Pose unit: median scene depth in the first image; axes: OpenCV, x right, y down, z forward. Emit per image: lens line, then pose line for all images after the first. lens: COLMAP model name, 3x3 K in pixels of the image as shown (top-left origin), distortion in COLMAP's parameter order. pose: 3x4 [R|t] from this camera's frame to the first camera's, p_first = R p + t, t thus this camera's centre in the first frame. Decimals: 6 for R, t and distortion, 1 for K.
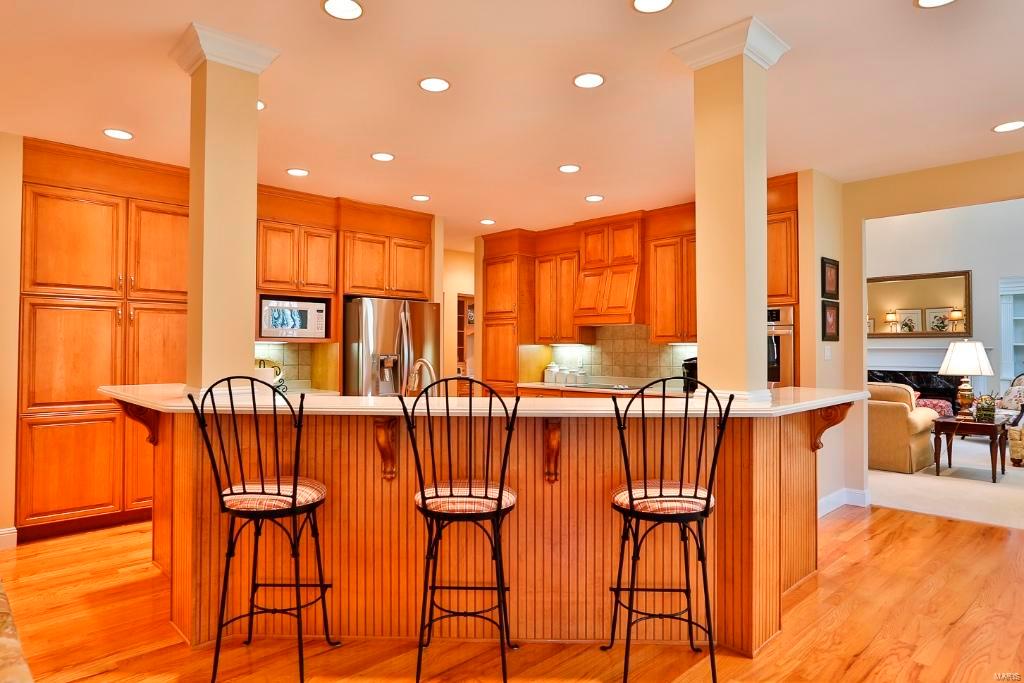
lens RADIAL K [[607.9, 0, 512.0], [0, 607.9, 341.5], [0, 0, 1]] dist [-0.042318, 0.041499]
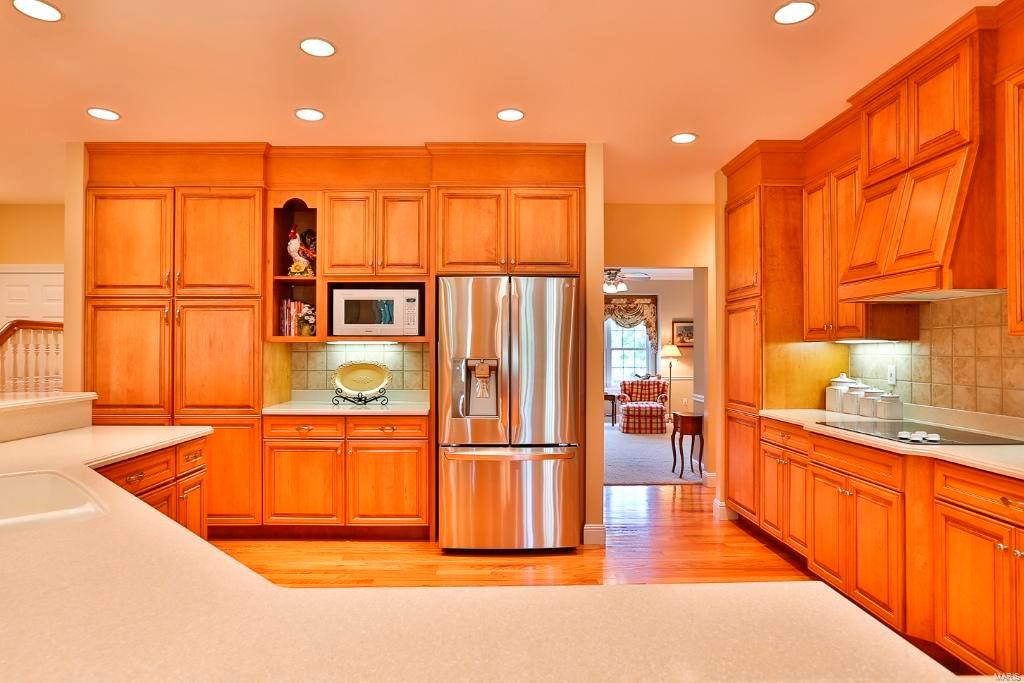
lens RADIAL K [[607.9, 0, 512.0], [0, 607.9, 341.5], [0, 0, 1]] dist [-0.042318, 0.041499]
pose [[0.728816, -0.013083, -0.684585, 0.286153], [0.010264, 0.999914, -0.008183, 0.008472], [0.684633, -0.001062, 0.728888, 0.531902]]
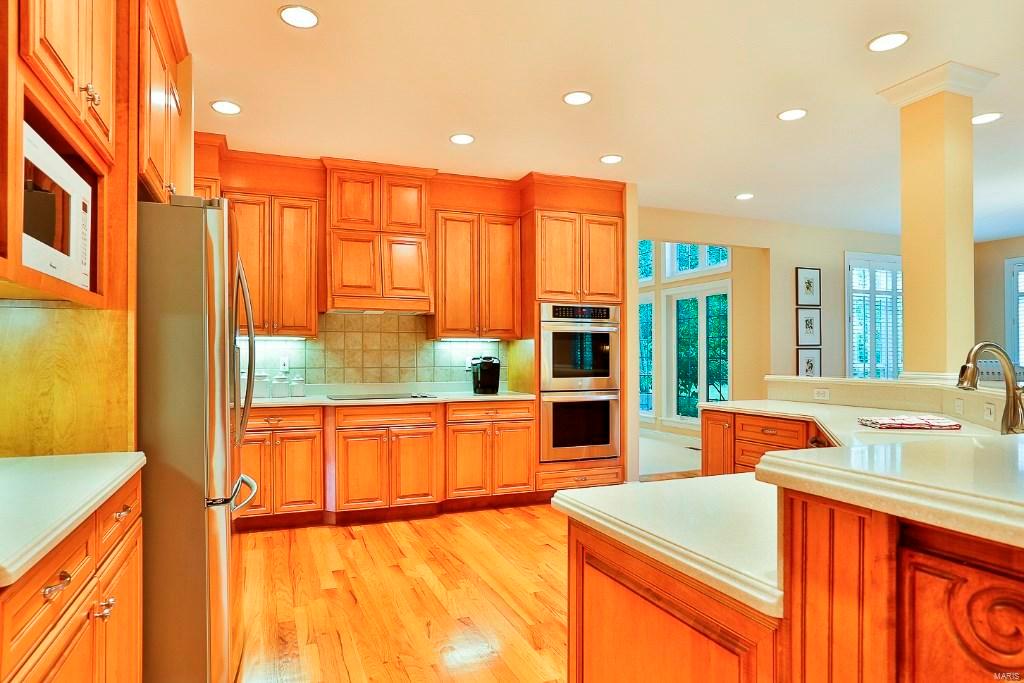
lens RADIAL K [[607.9, 0, 512.0], [0, 607.9, 341.5], [0, 0, 1]] dist [-0.042318, 0.041499]
pose [[0.369671, 0.022541, 0.928889, -0.525876], [-0.009310, 0.999745, -0.020555, 0.025541], [-0.929116, -0.001050, 0.369787, 0.664105]]
